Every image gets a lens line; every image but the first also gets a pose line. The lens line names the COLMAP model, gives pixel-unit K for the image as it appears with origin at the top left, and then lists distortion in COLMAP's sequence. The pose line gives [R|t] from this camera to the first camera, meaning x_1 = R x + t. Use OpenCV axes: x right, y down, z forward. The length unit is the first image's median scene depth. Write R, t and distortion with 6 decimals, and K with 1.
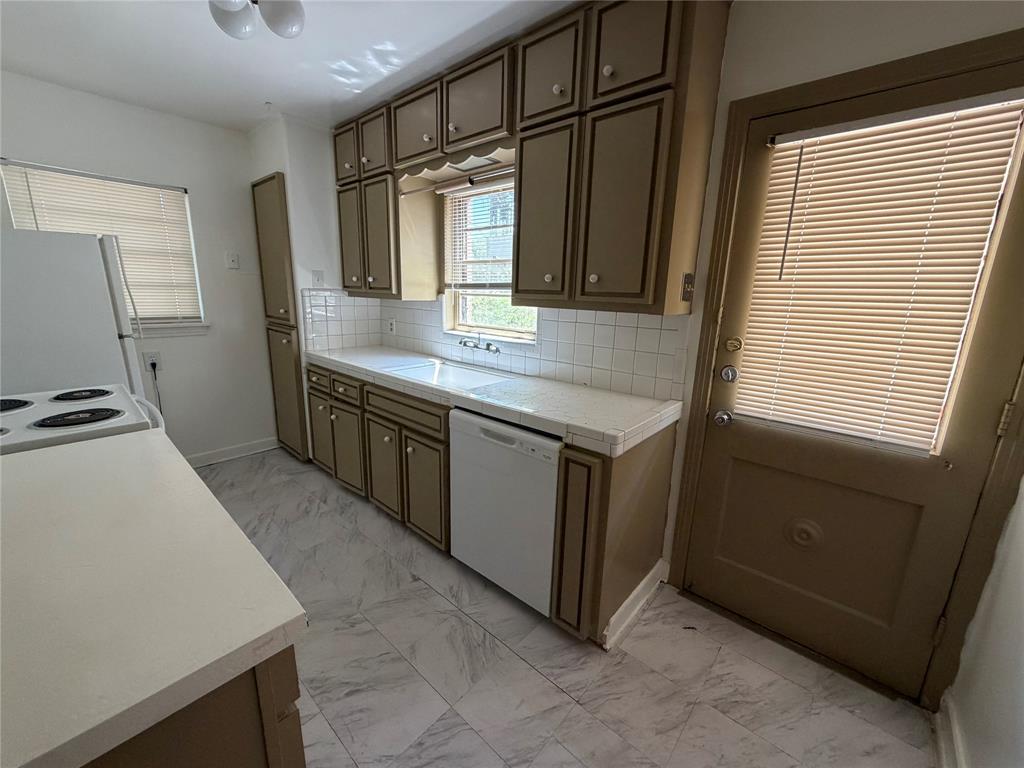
lens RADIAL K [[410.5, 0, 512.5], [0, 410.5, 385.2], [0, 0, 1]] dist [0.000189, -0.000066]
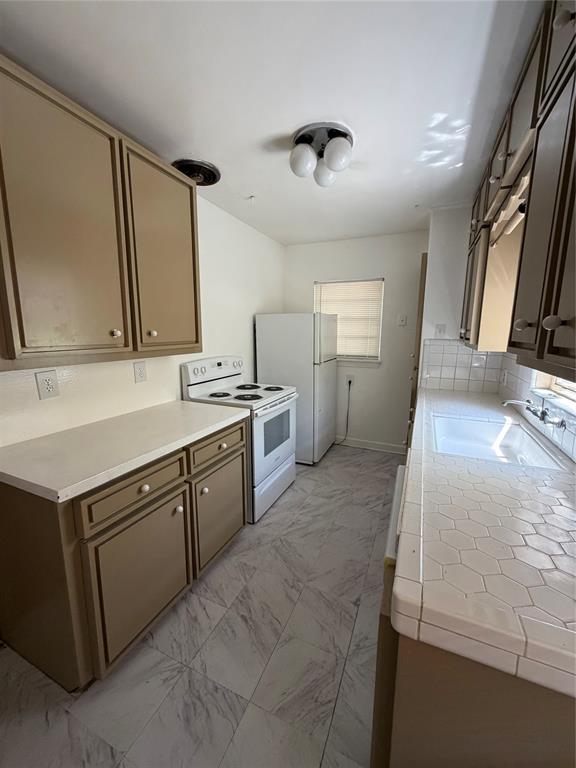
lens RADIAL K [[307.9, 0, 287.8], [0, 307.9, 383.3], [0, 0, 1]] dist [0.000189, -0.000066]
pose [[0.301708, 0.134709, -0.943836, 0.377026], [-0.215136, 0.974054, 0.070251, -0.105310], [0.928810, 0.181858, 0.322861, 0.437652]]
